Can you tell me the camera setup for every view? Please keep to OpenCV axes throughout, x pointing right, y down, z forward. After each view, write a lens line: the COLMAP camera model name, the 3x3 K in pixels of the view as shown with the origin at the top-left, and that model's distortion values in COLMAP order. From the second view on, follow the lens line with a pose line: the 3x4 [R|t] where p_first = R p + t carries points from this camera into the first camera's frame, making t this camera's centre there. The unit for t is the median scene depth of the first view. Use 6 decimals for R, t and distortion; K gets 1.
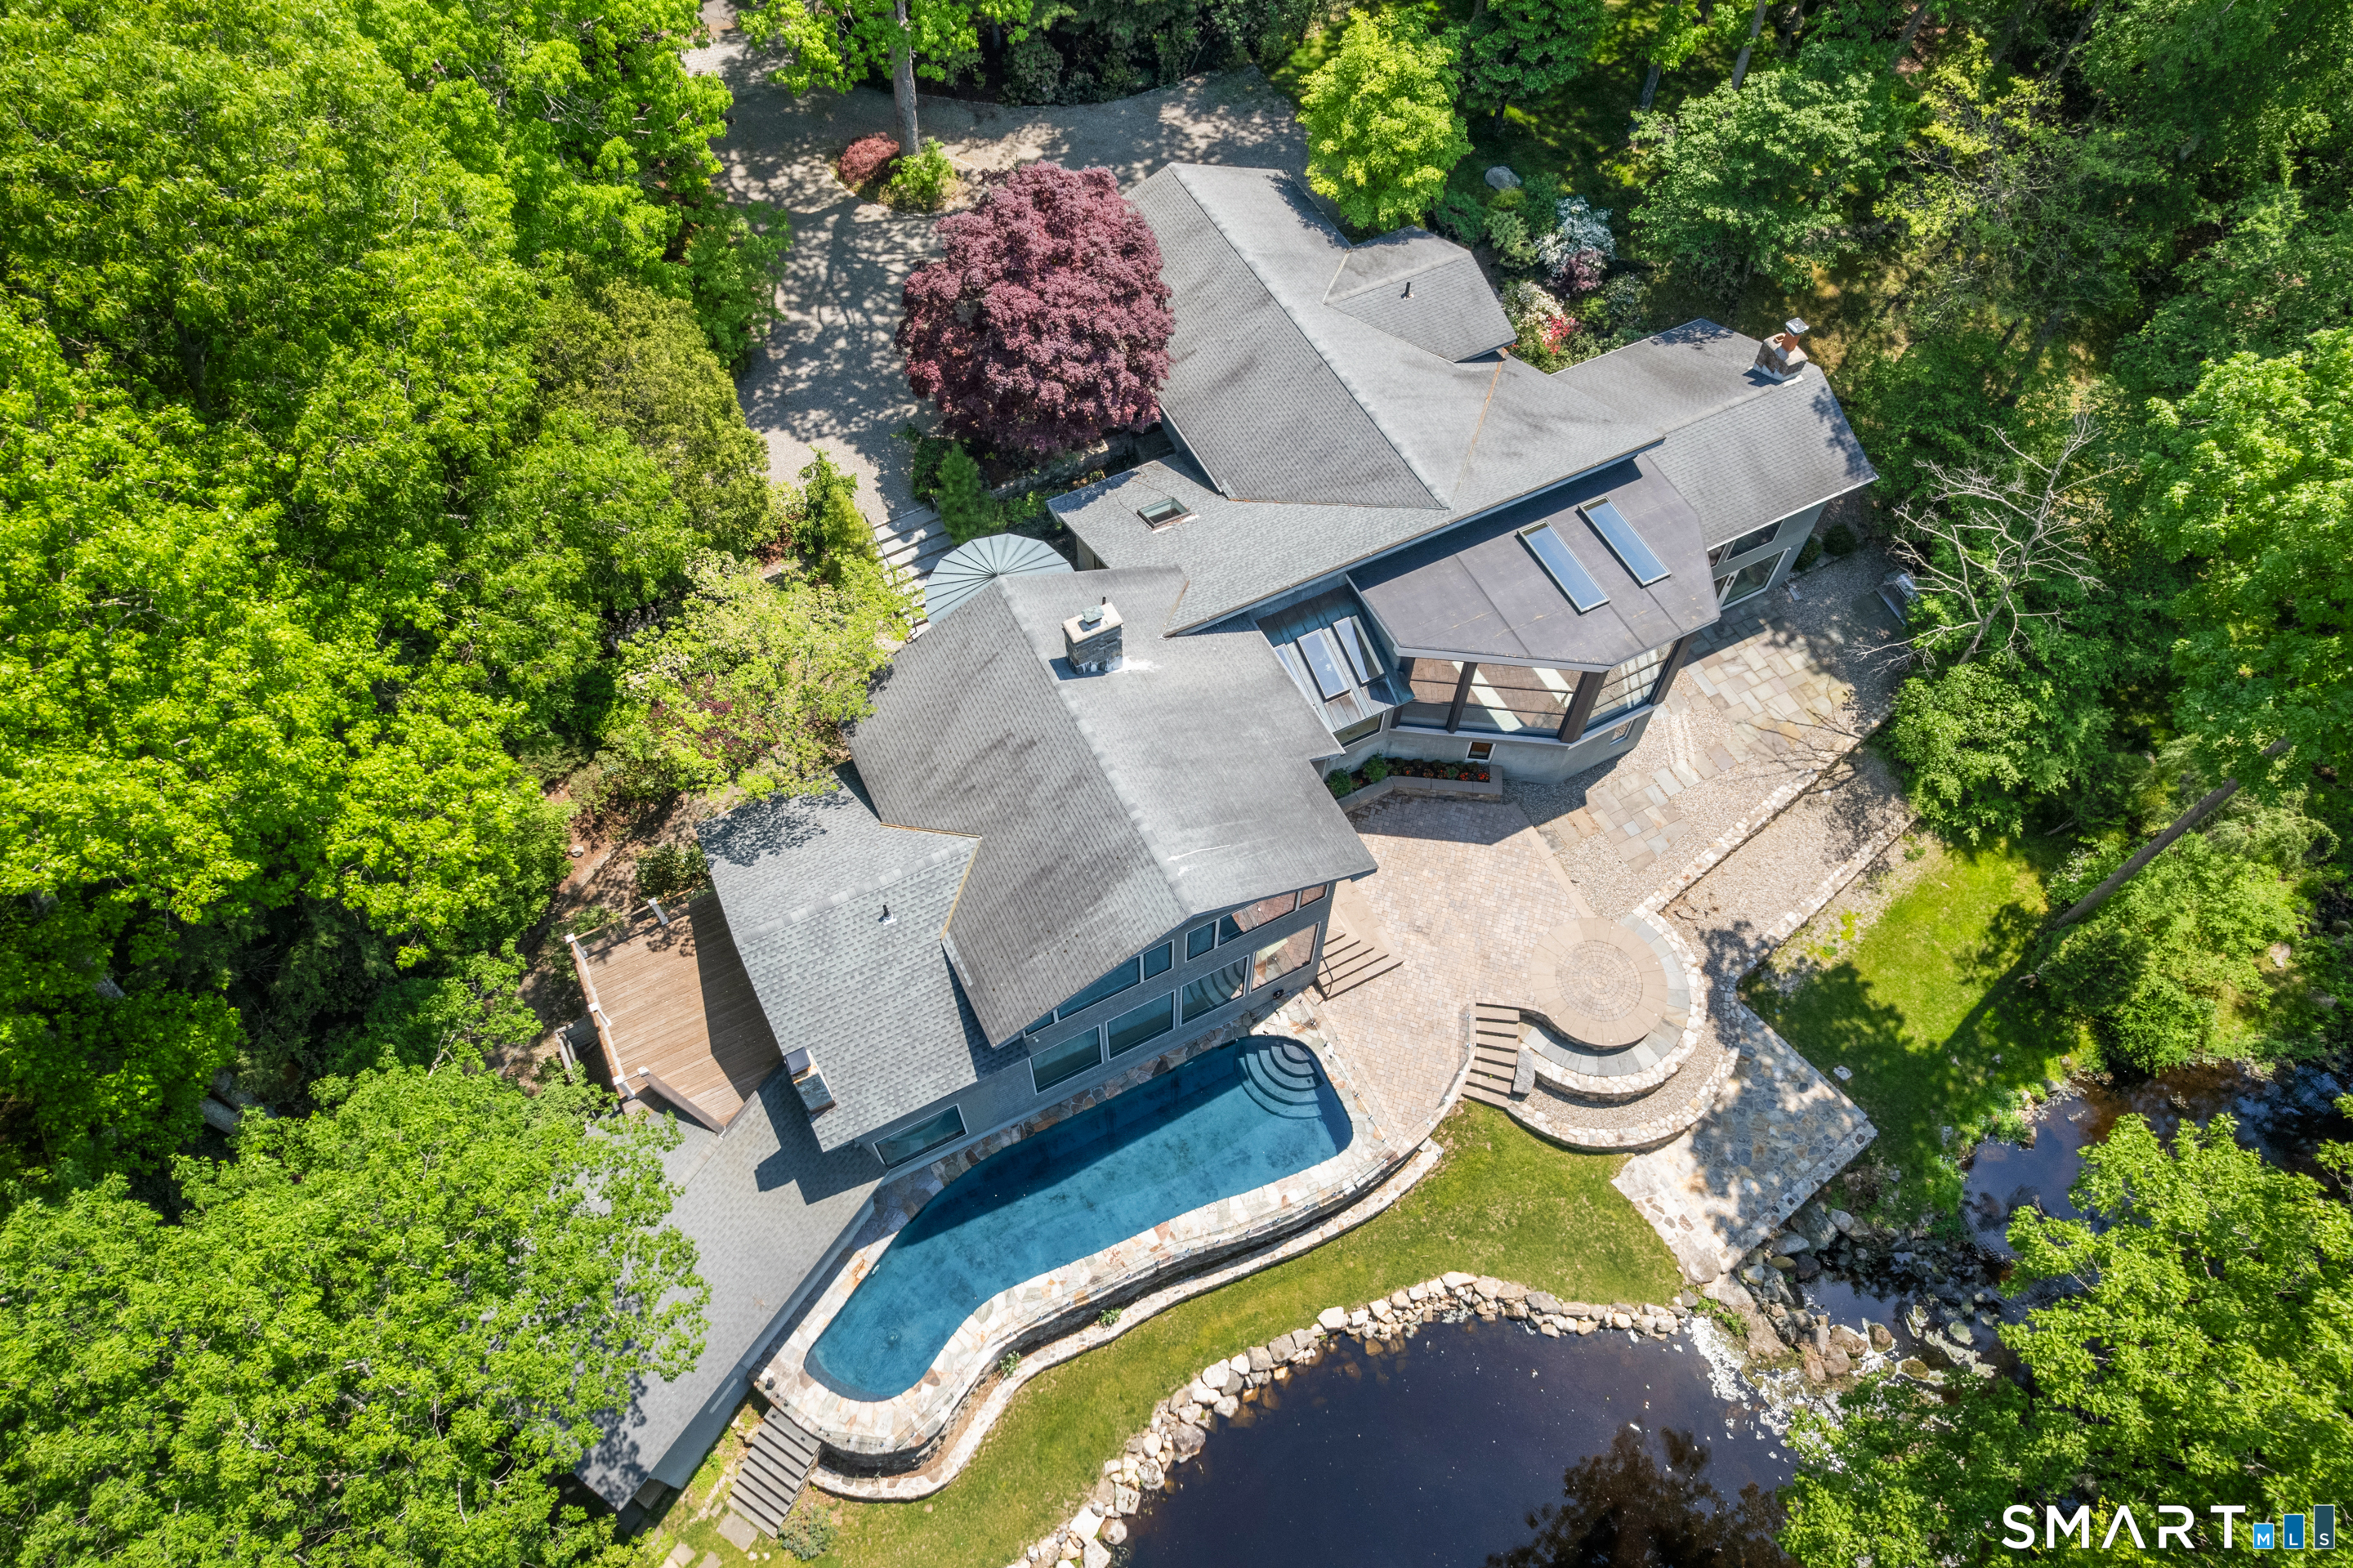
lens RADIAL K [[1493.1, 0, 1150.8], [0, 1493.1, 784.9], [0, 0, 1]] dist [-0.037996, -0.001033]
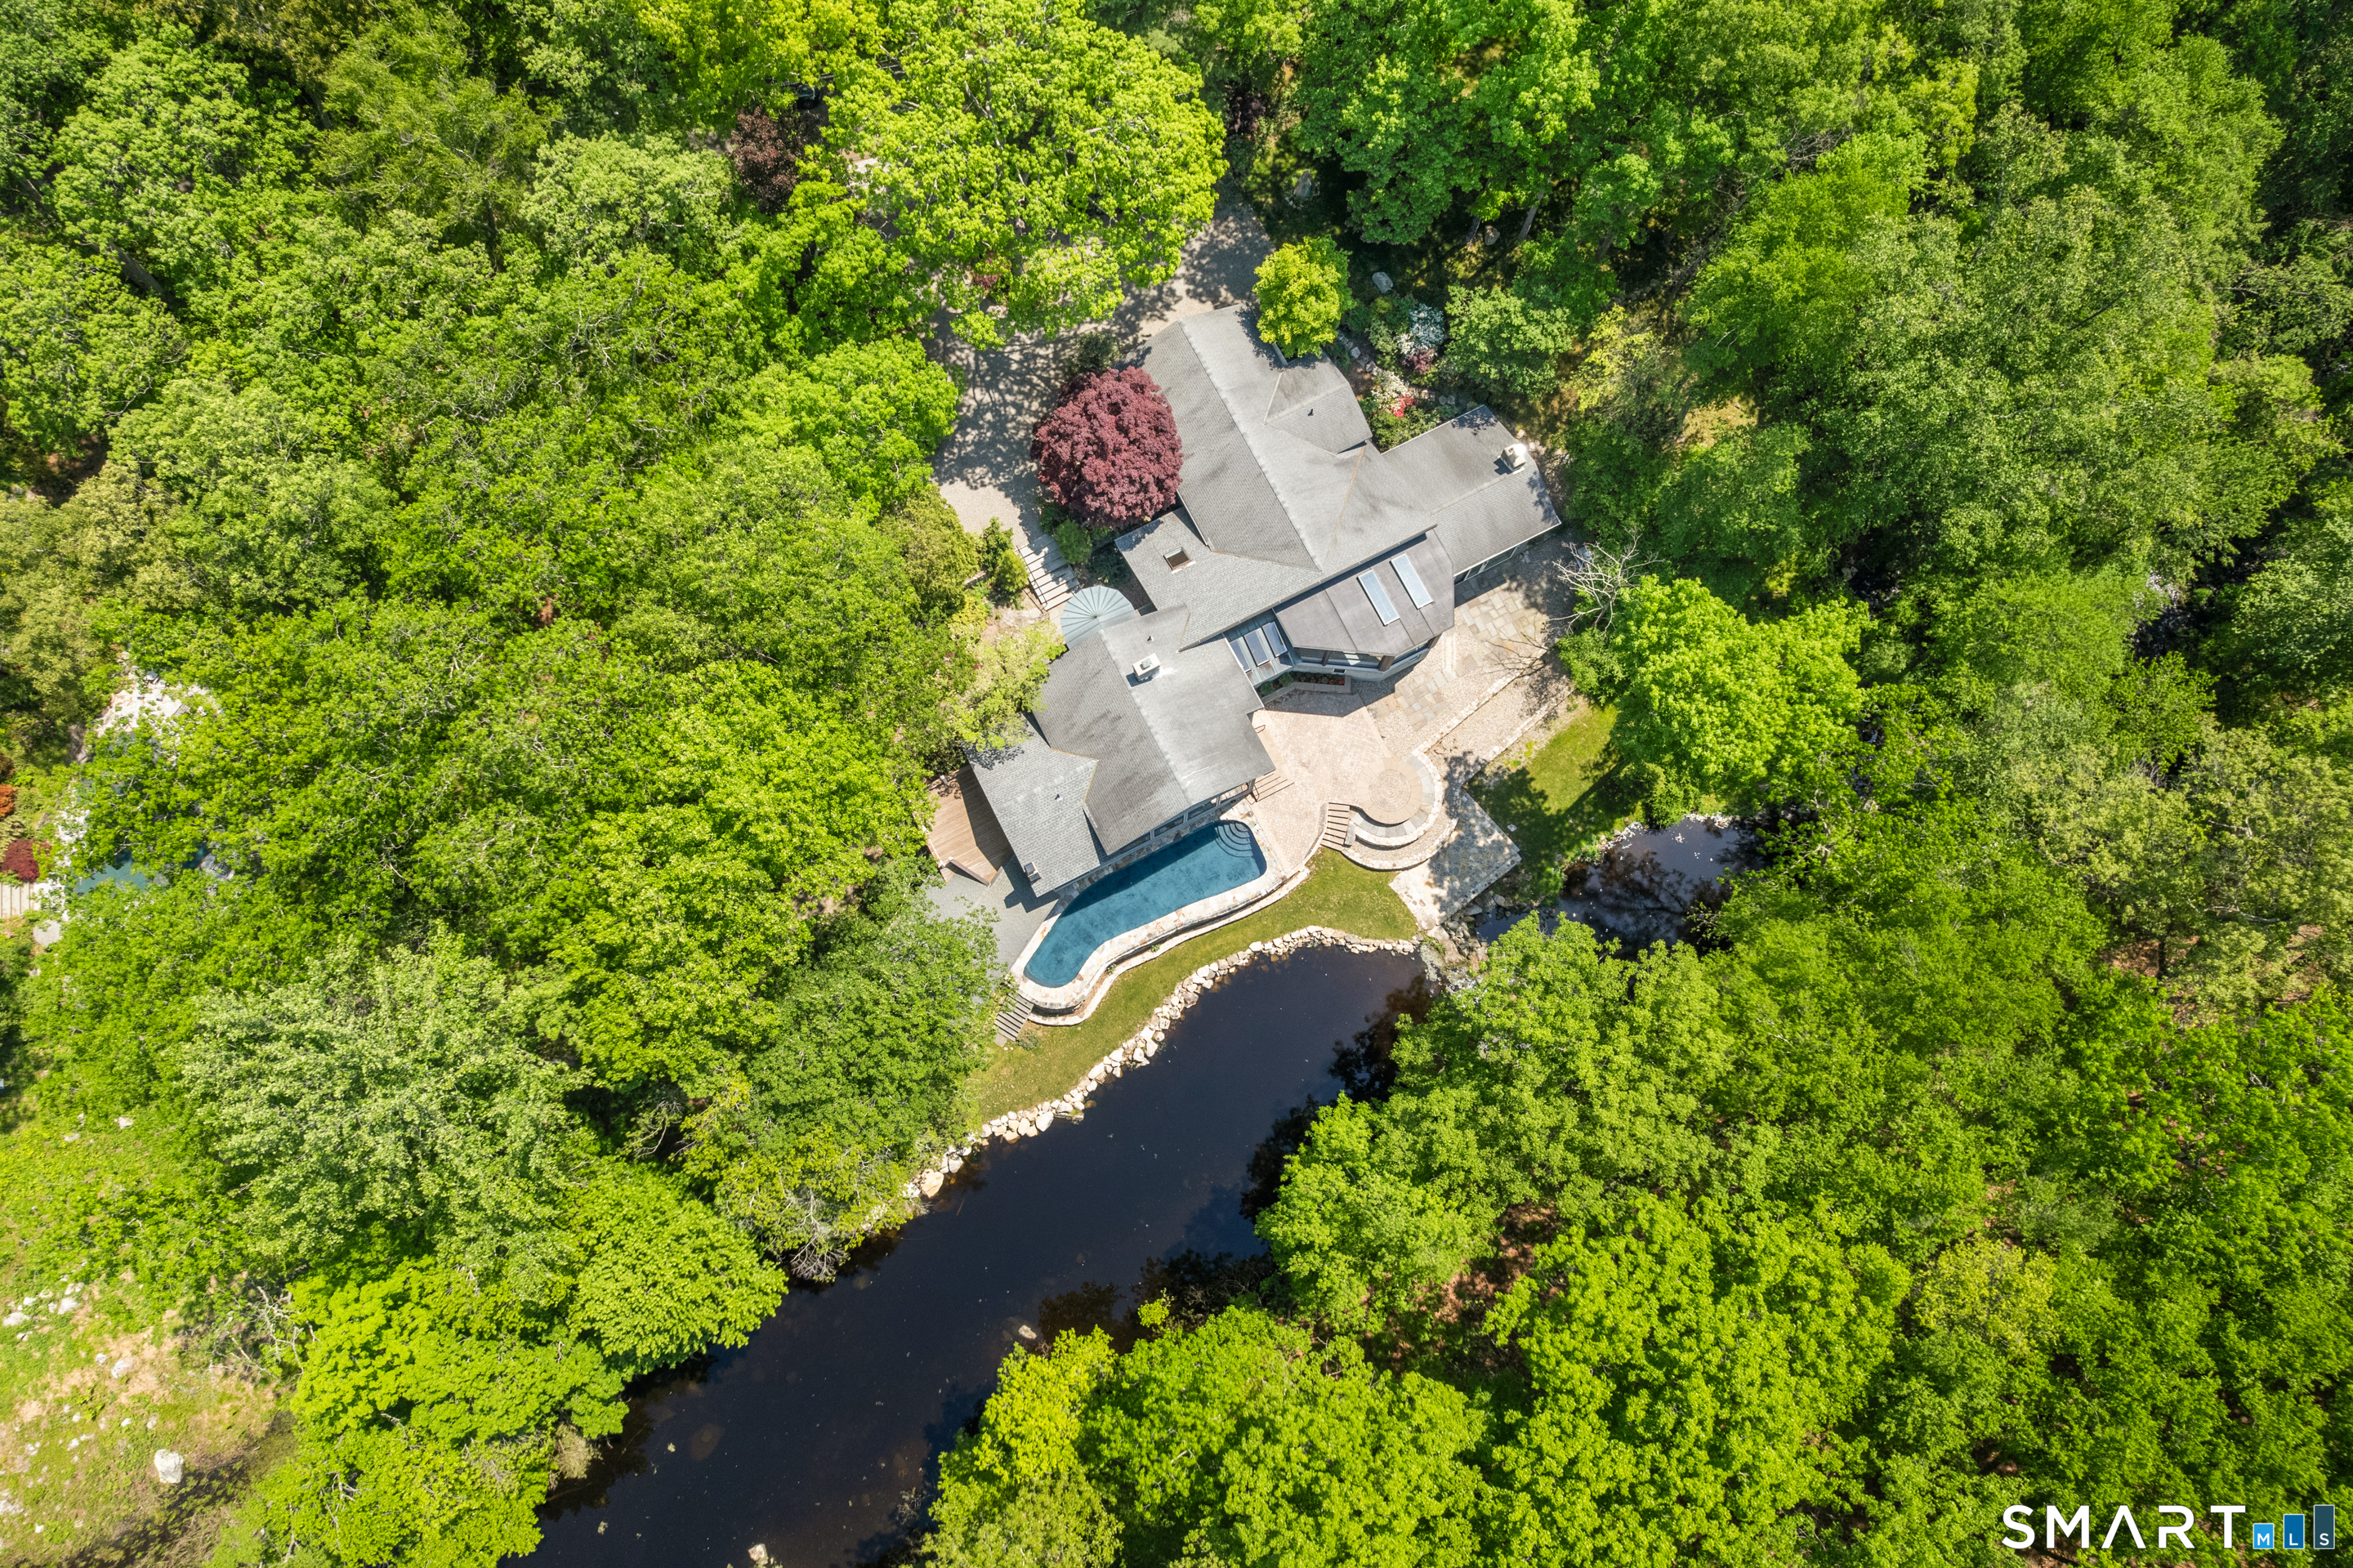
lens RADIAL K [[1493.1, 0, 1150.8], [0, 1493.1, 784.9], [0, 0, 1]] dist [-0.037996, -0.001033]
pose [[0.999939, -0.011033, -0.000156, -0.029434], [0.010456, 0.942940, 0.332799, -0.574895], [-0.003524, -0.332781, 0.942998, -0.957522]]
